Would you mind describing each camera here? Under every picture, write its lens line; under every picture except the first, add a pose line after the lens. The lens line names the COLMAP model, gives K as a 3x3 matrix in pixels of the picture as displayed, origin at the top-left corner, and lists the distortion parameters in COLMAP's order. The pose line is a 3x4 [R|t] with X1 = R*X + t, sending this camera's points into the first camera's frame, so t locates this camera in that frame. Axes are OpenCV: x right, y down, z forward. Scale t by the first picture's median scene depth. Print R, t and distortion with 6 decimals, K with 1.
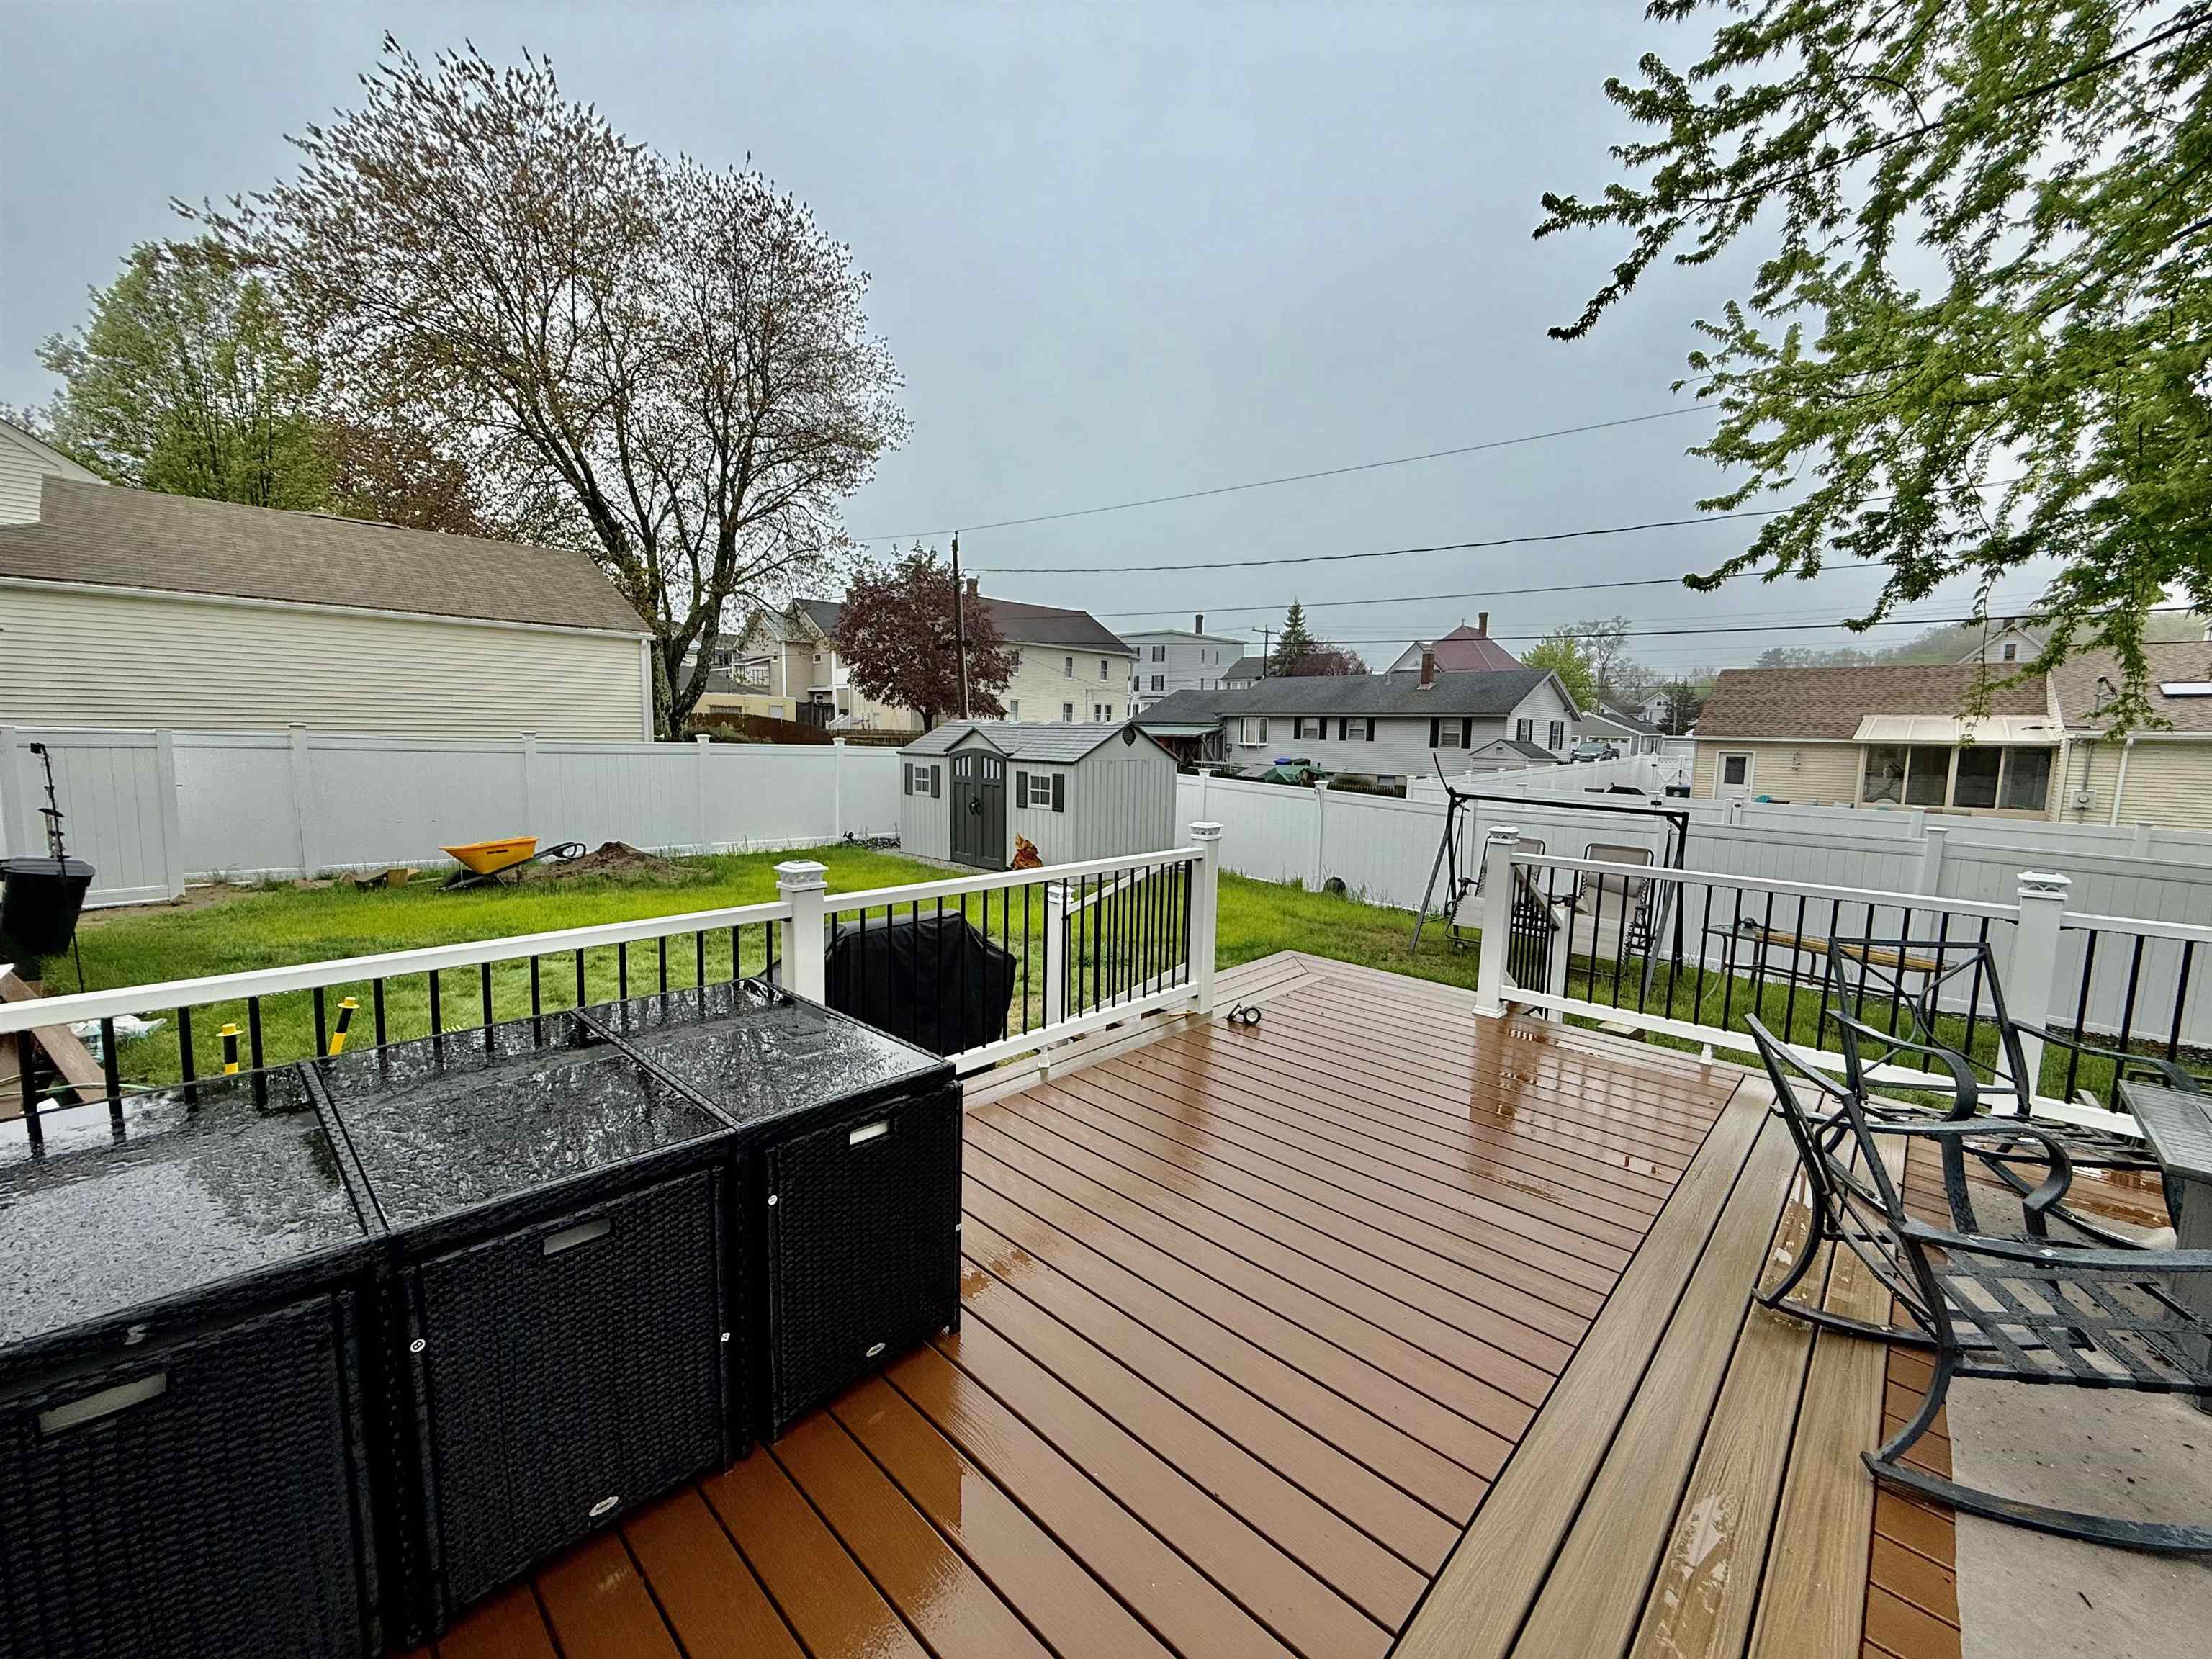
lens RADIAL K [[879.0, 0, 1105.2], [0, 879.0, 834.3], [0, 0, 1]] dist [-0.000939, 0.000466]
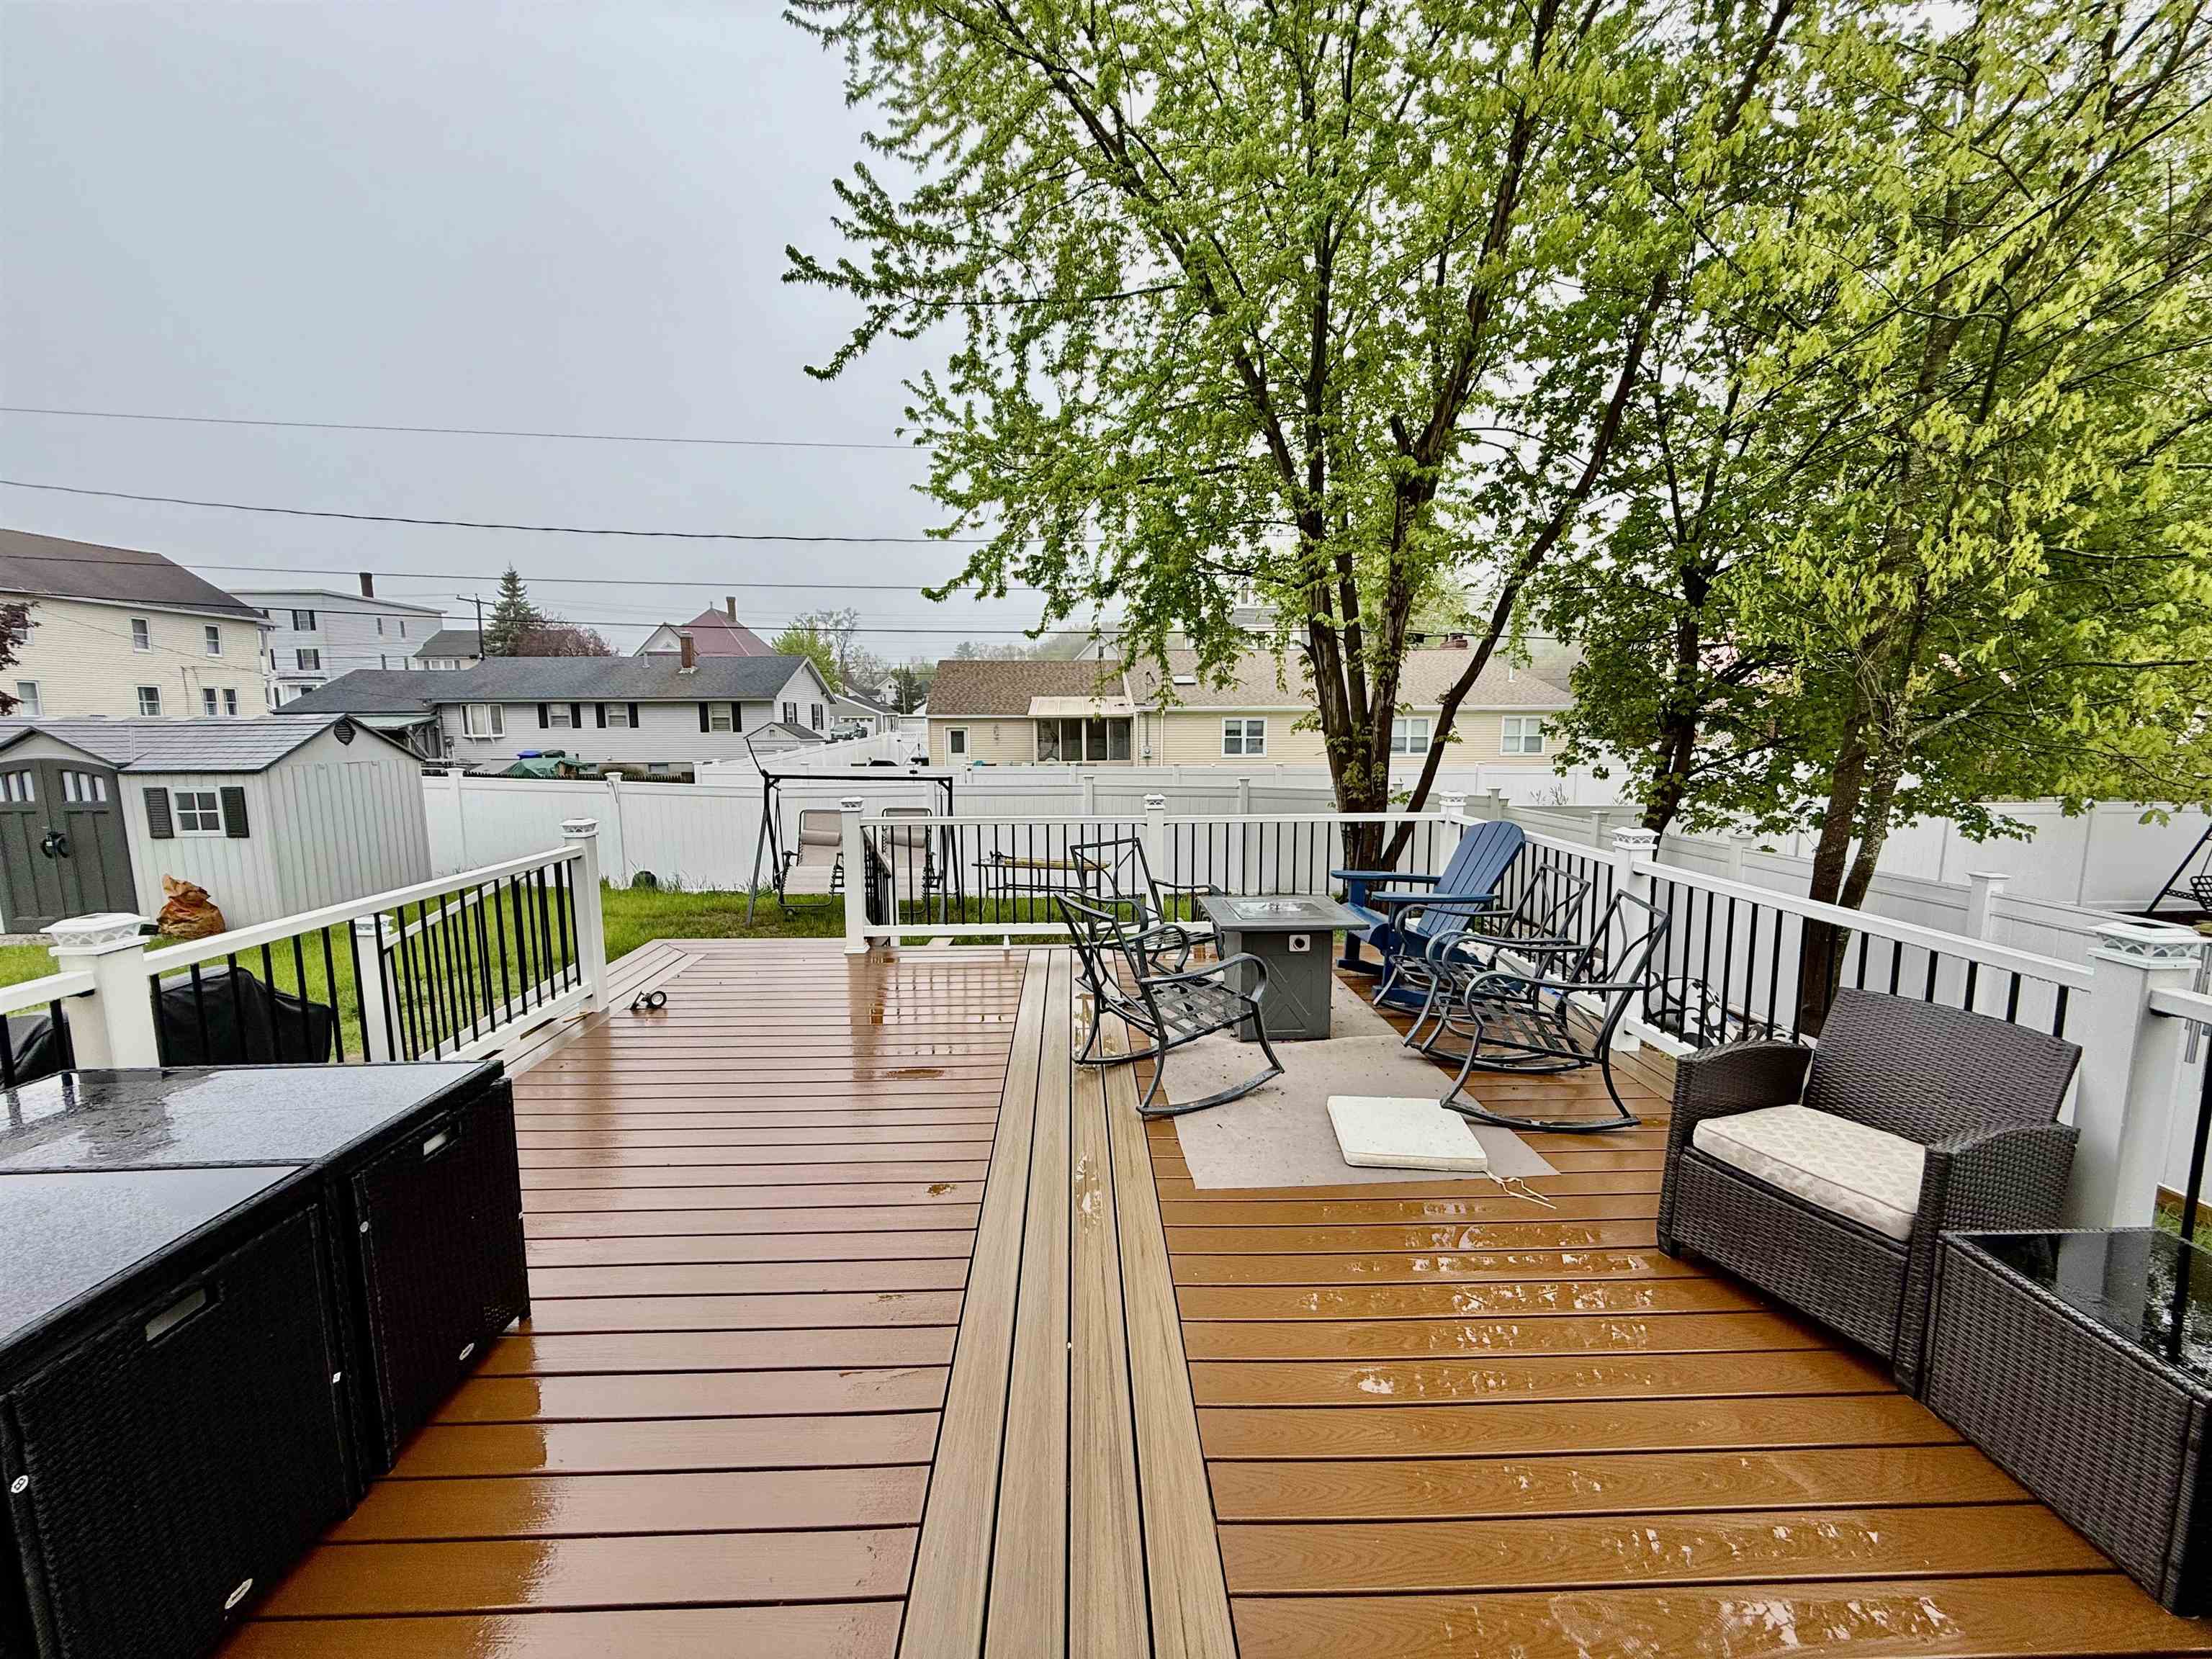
lens RADIAL K [[879.0, 0, 1095.1], [0, 879.0, 831.4], [0, 0, 1]] dist [-0.000939, 0.000466]
pose [[0.706160, -0.114968, 0.698657, -0.079328], [0.103580, 0.992888, 0.058692, 0.000812], [-0.700435, 0.030921, 0.713046, -0.052033]]
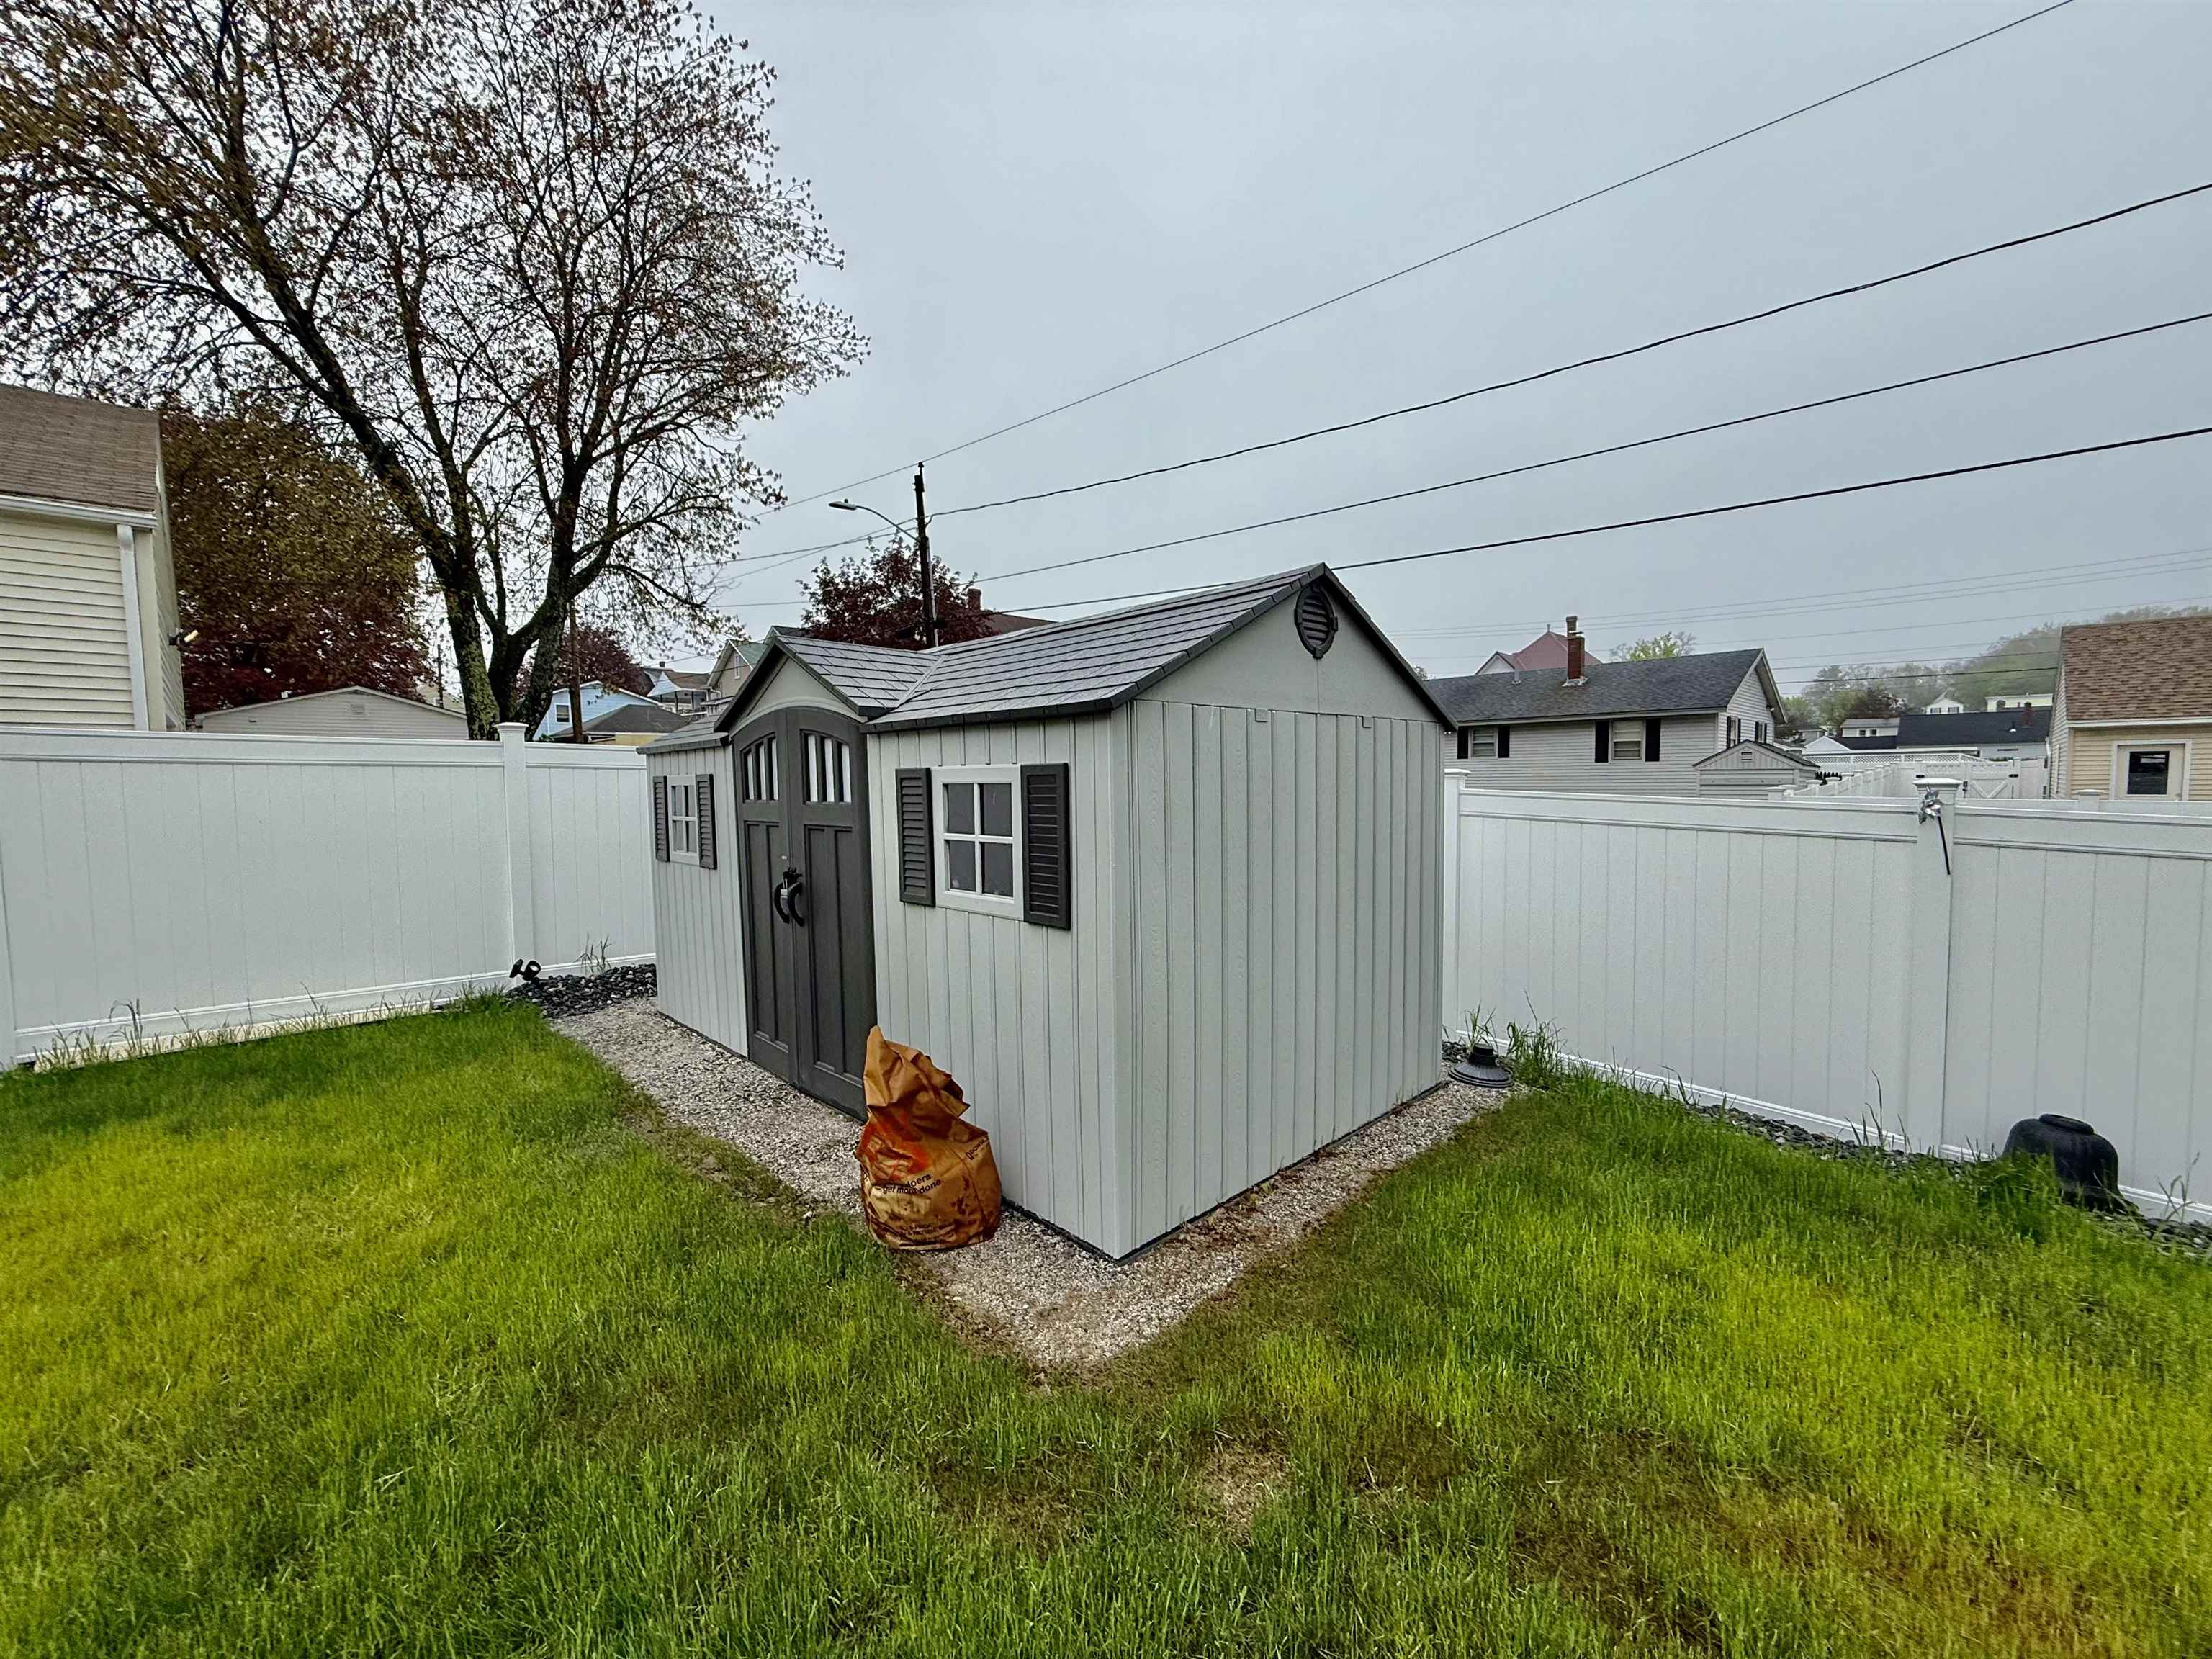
lens RADIAL K [[879.0, 0, 1121.5], [0, 879.0, 836.1], [0, 0, 1]] dist [-0.000939, 0.000466]
pose [[0.999408, -0.031541, -0.013767, -0.039433], [0.030799, 0.998217, -0.051128, -0.048549], [0.015355, 0.050673, 0.998597, 1.002534]]
